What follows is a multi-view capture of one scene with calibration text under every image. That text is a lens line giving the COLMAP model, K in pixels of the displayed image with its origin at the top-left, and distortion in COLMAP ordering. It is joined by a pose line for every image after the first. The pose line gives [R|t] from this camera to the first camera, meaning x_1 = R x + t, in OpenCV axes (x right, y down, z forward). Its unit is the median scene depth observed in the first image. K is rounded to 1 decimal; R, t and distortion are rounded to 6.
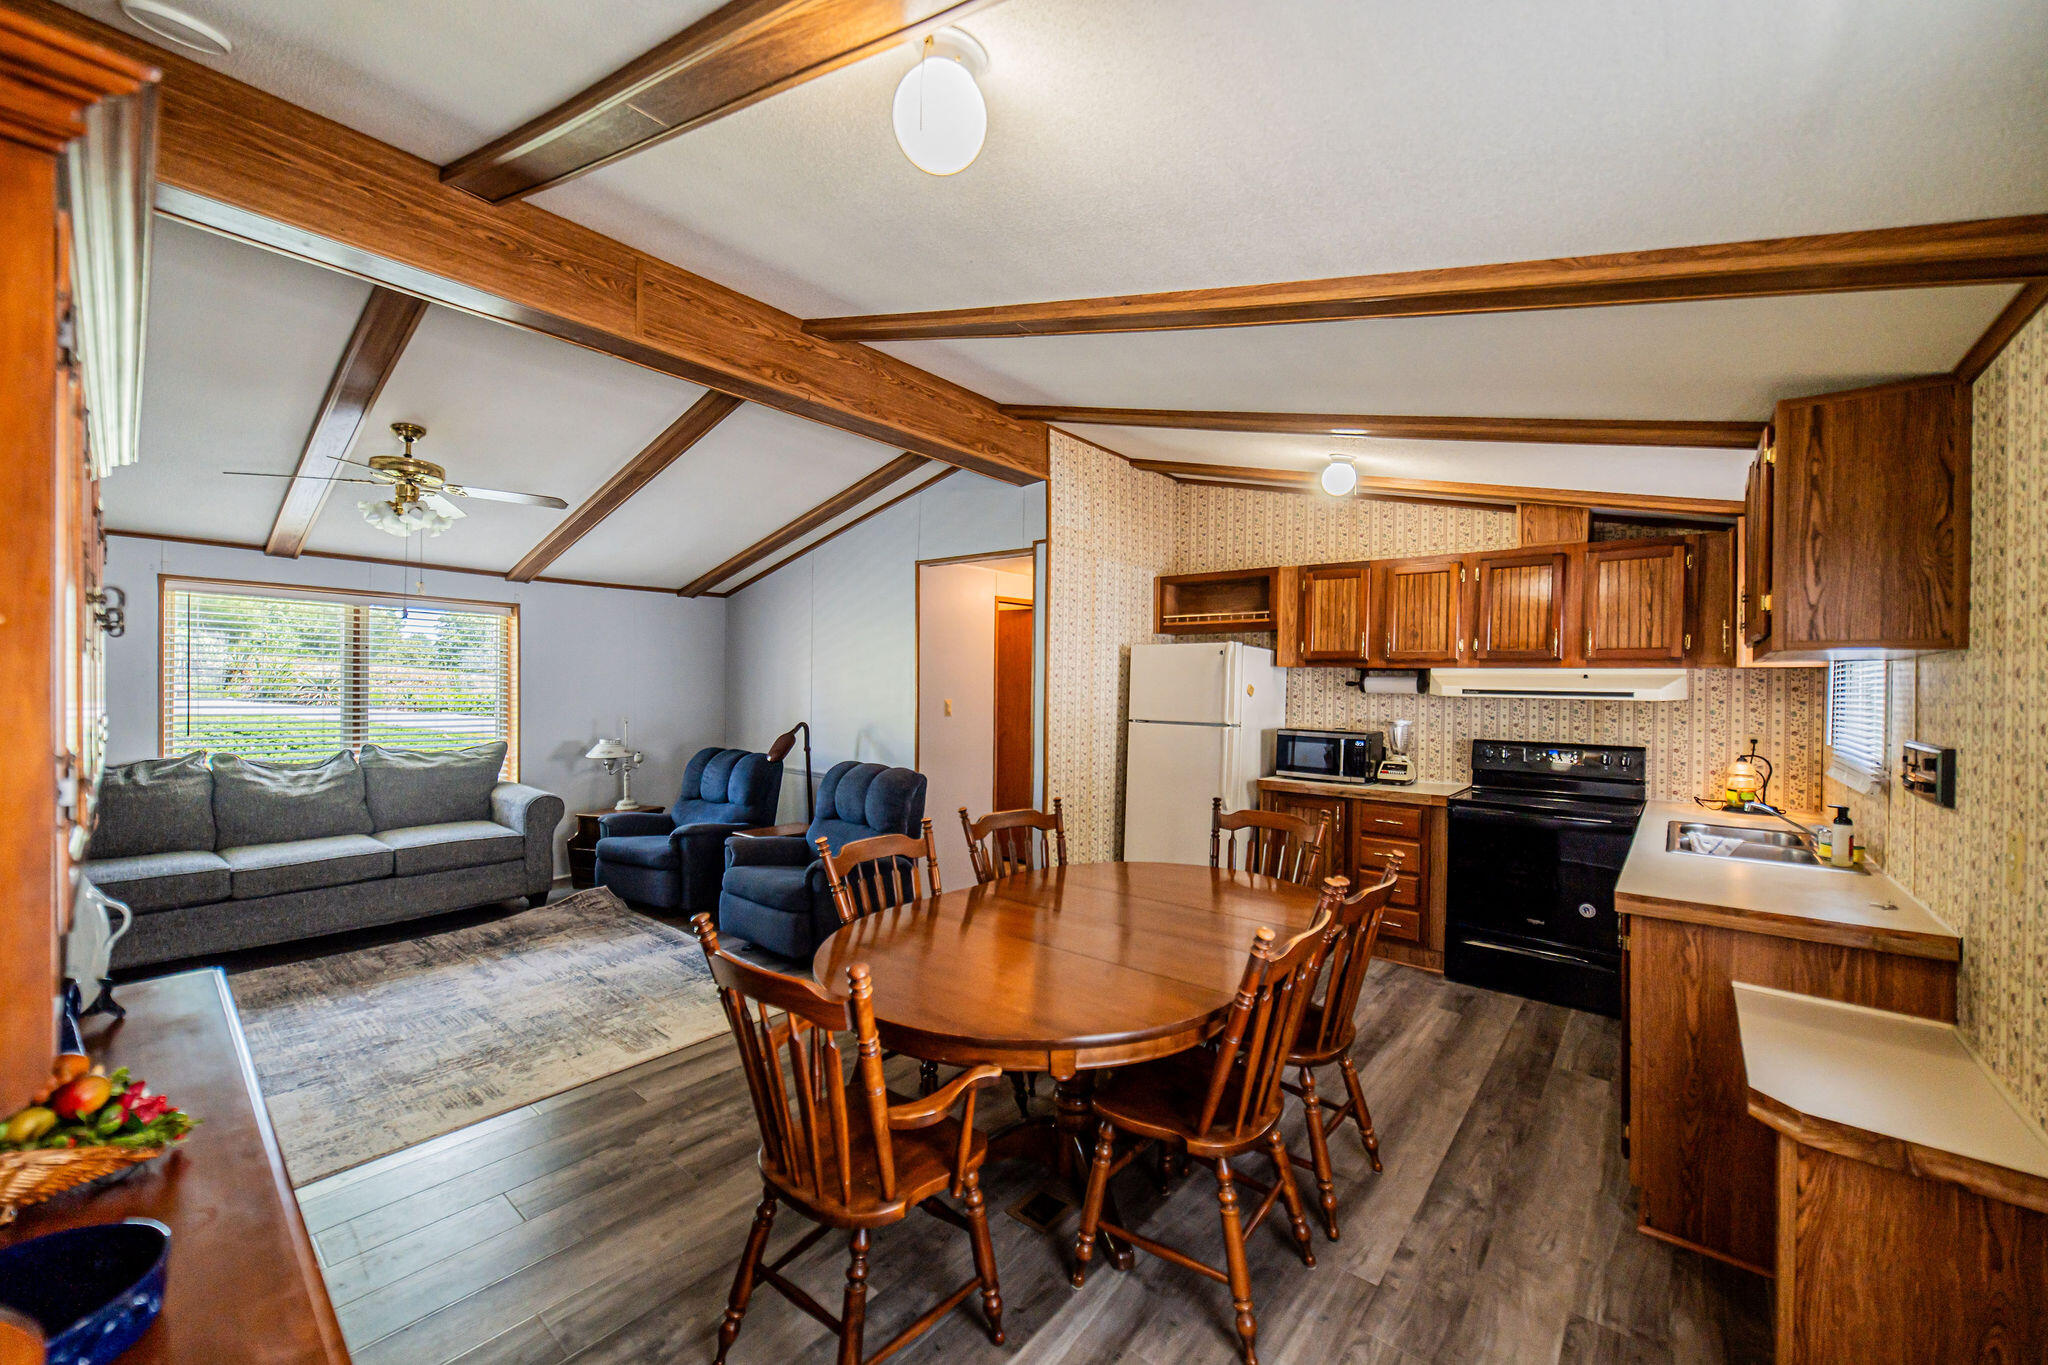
lens RADIAL K [[794.5, 0, 1030.5], [0, 794.5, 687.8], [0, 0, 1]] dist [-0.001508, -0.000080]
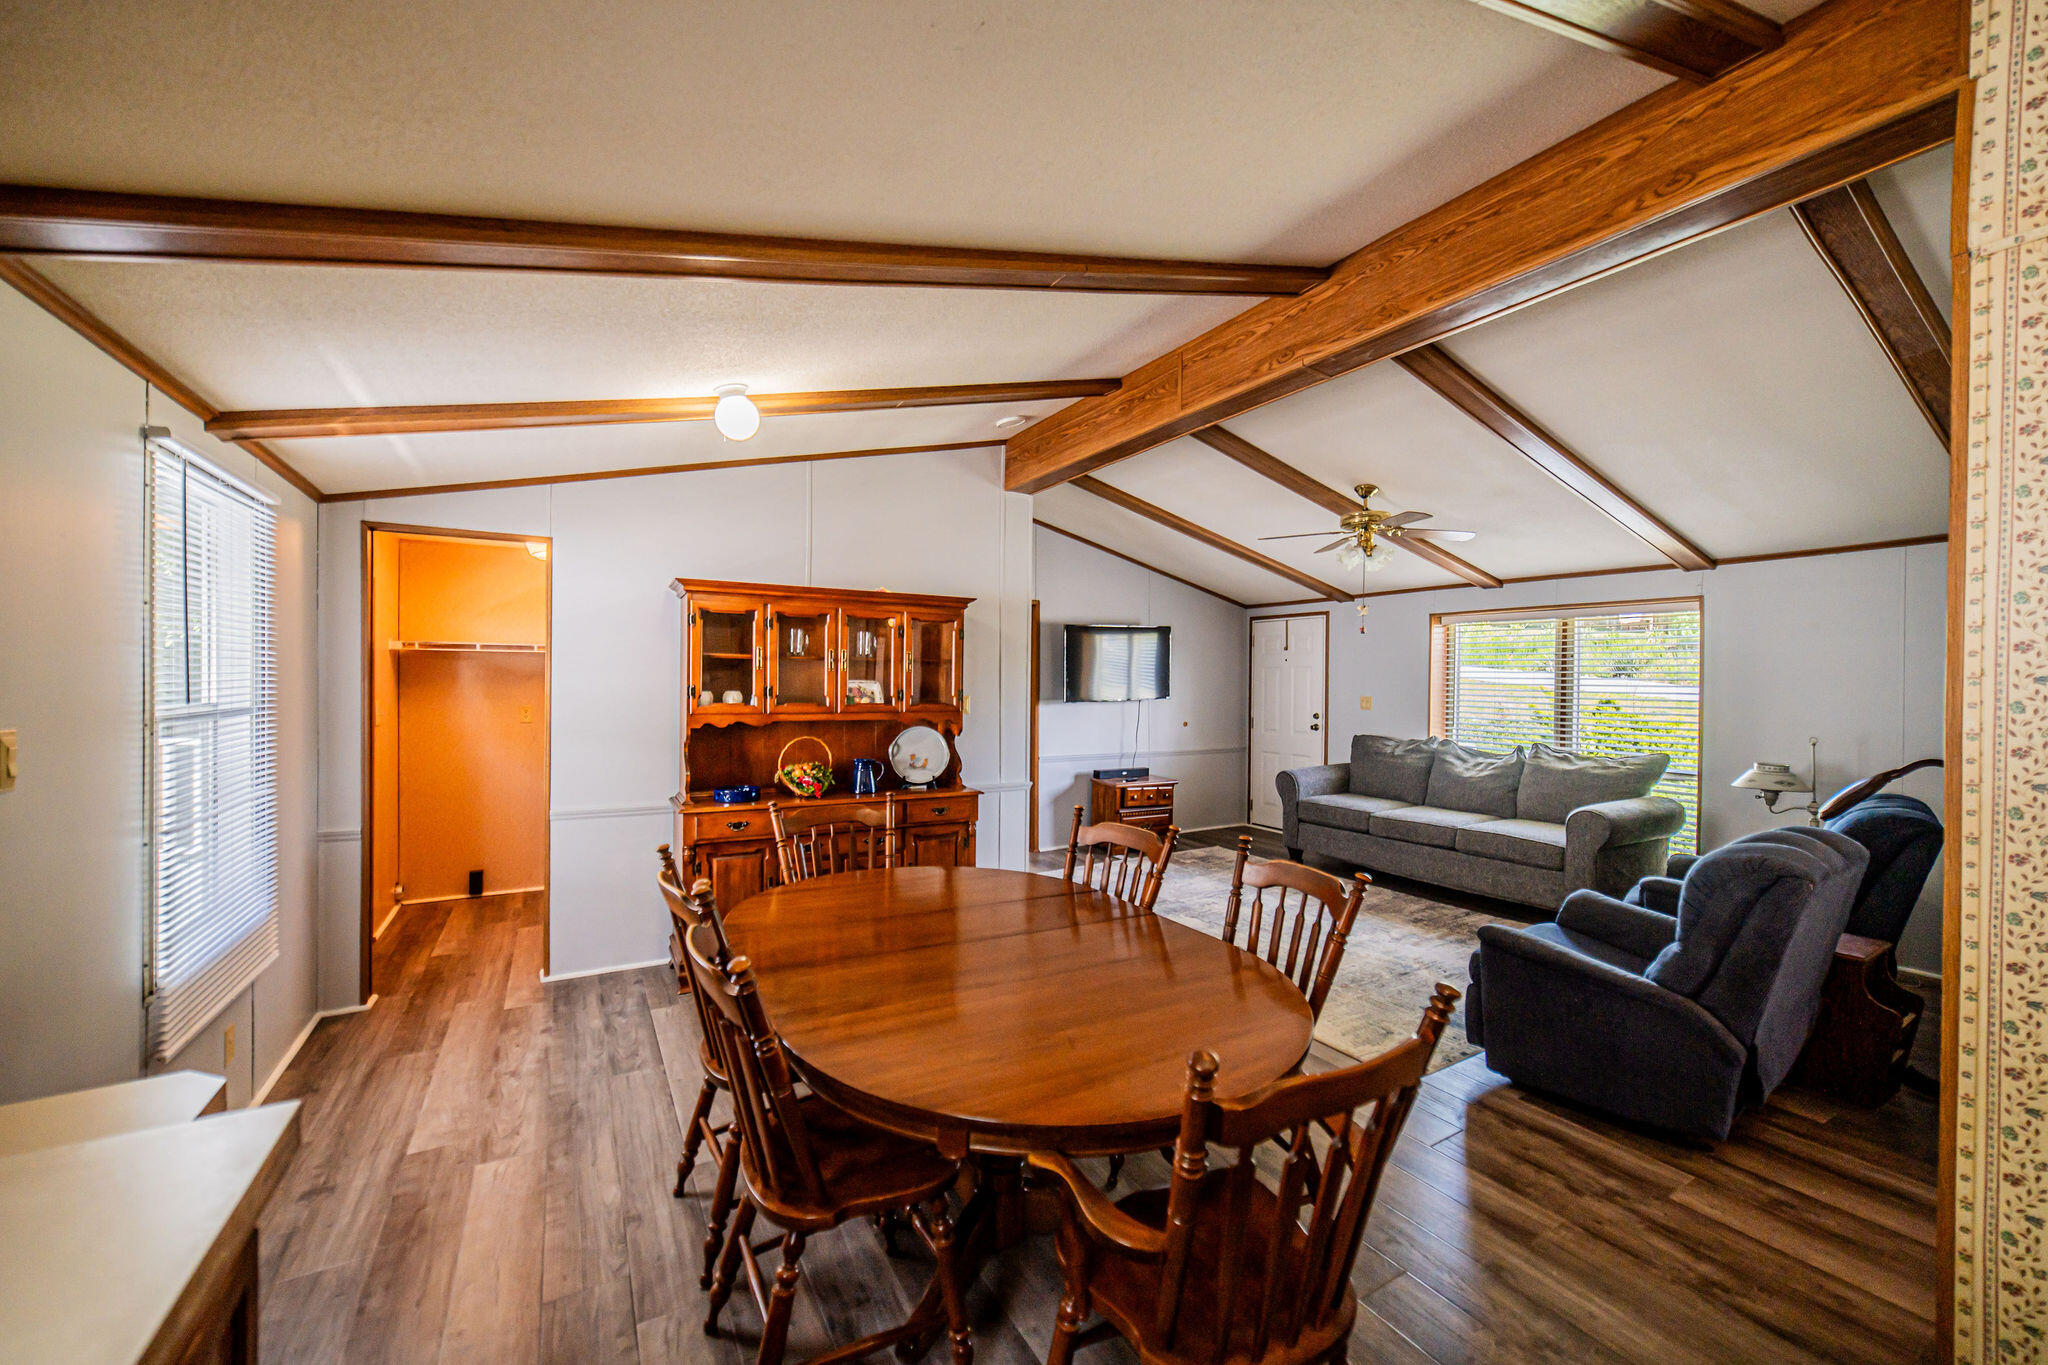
lens RADIAL K [[772.7, 0, 1024.6], [0, 772.7, 688.8], [0, 0, 1]] dist [-0.020640, 0.000001]
pose [[-0.333683, -0.004813, -0.942673, 0.514088], [-0.024442, 0.999695, 0.003548, 0.006171], [0.942368, 0.024225, -0.333699, 0.783491]]
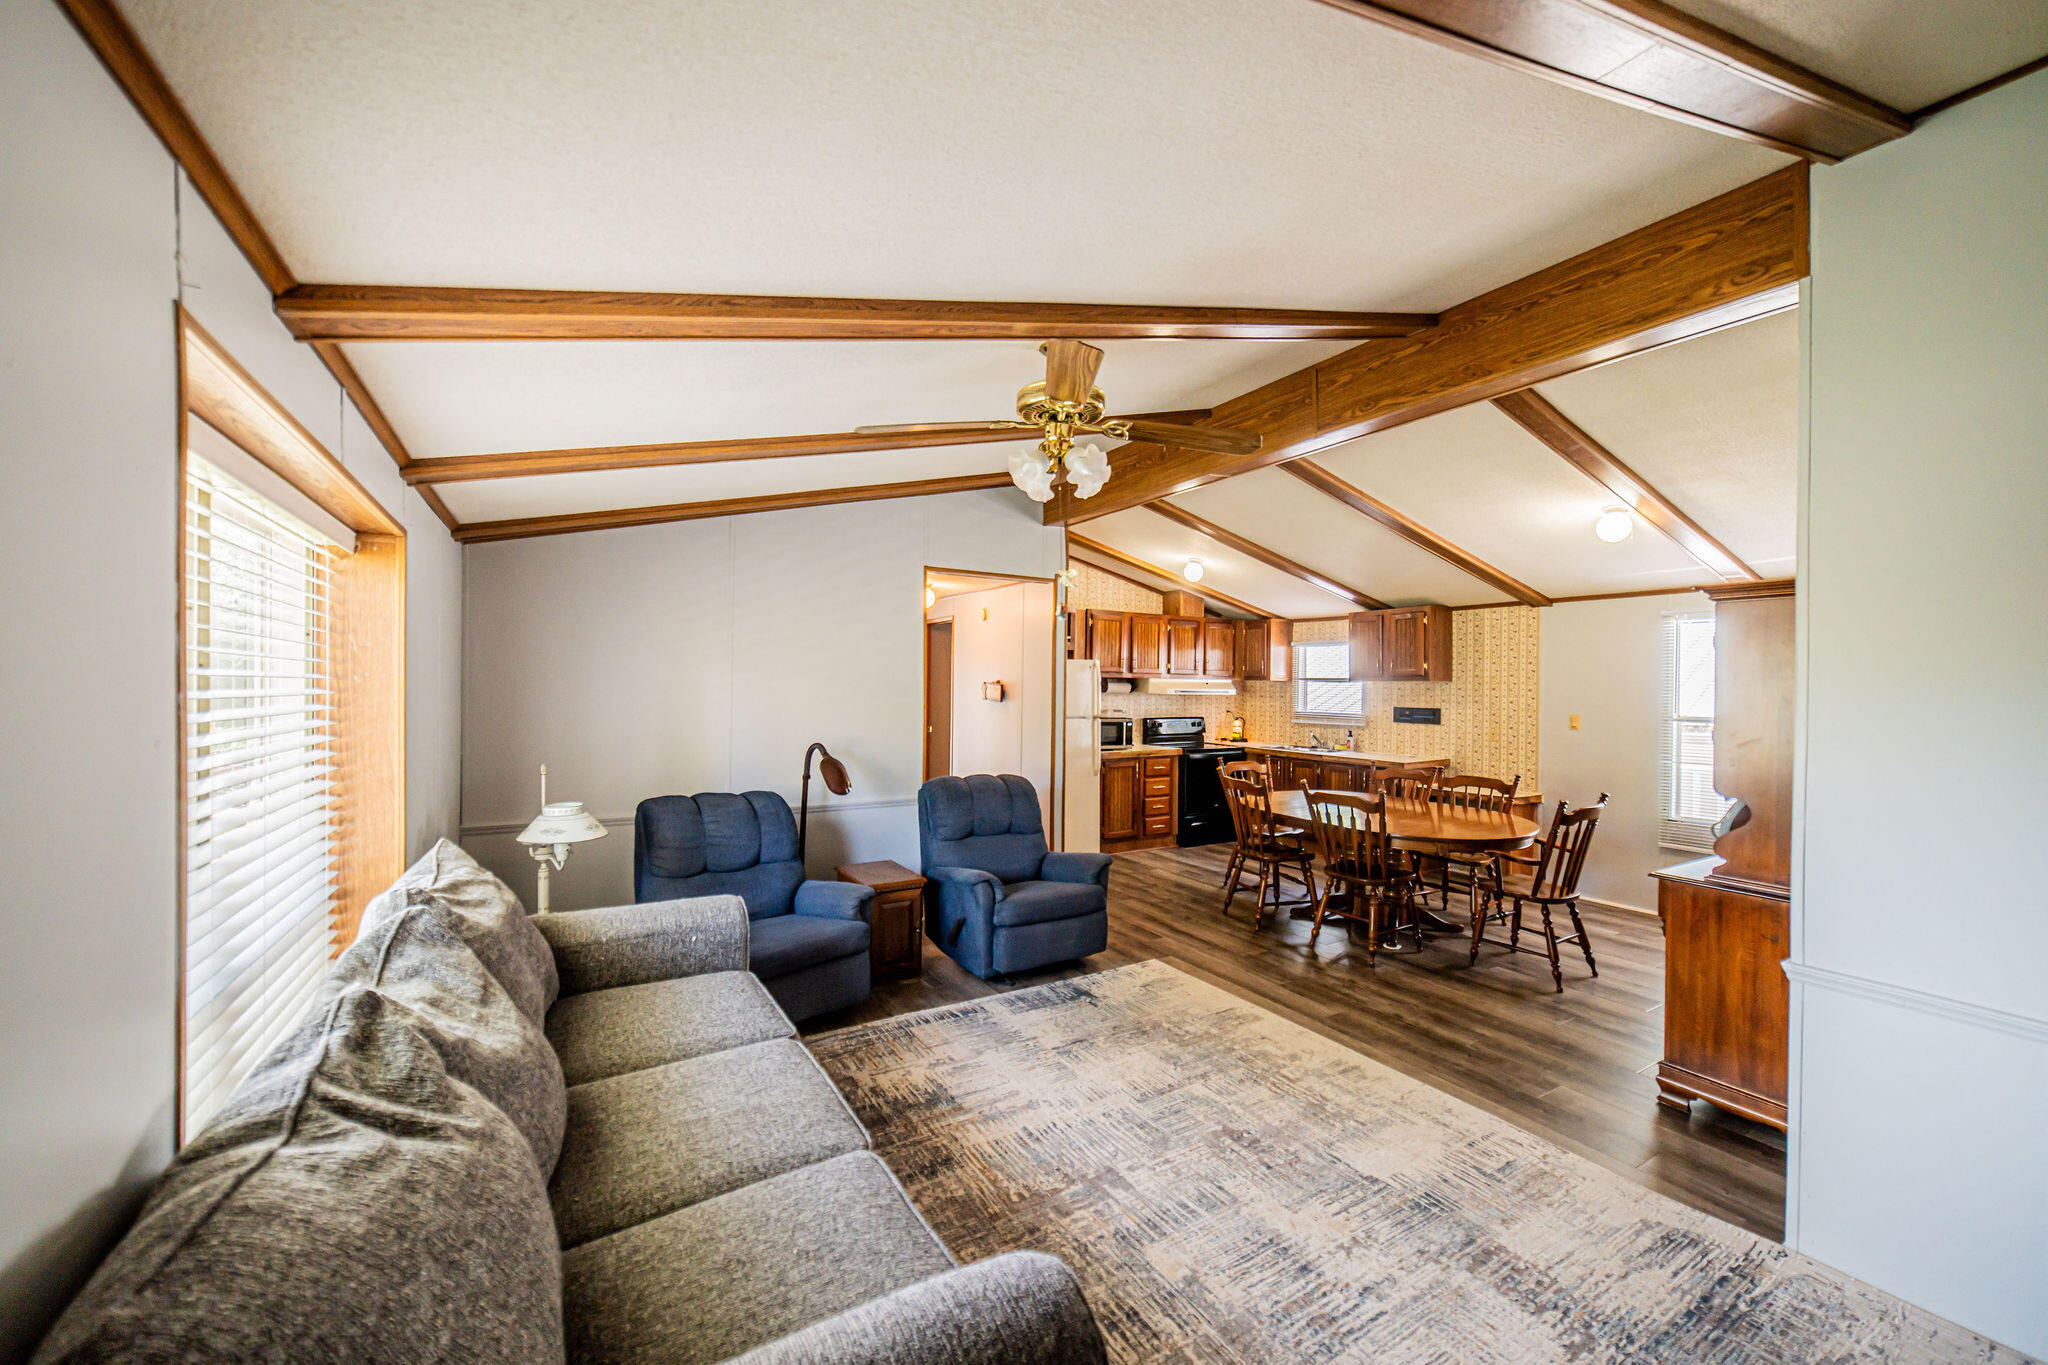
lens RADIAL K [[794.5, 0, 1030.5], [0, 794.5, 687.8], [0, 0, 1]] dist [-0.001508, -0.000080]
pose [[0.322497, -0.015329, 0.946446, -1.262868], [0.002976, 0.999880, 0.015181, -0.031810], [-0.946566, -0.002079, 0.322504, 0.702525]]
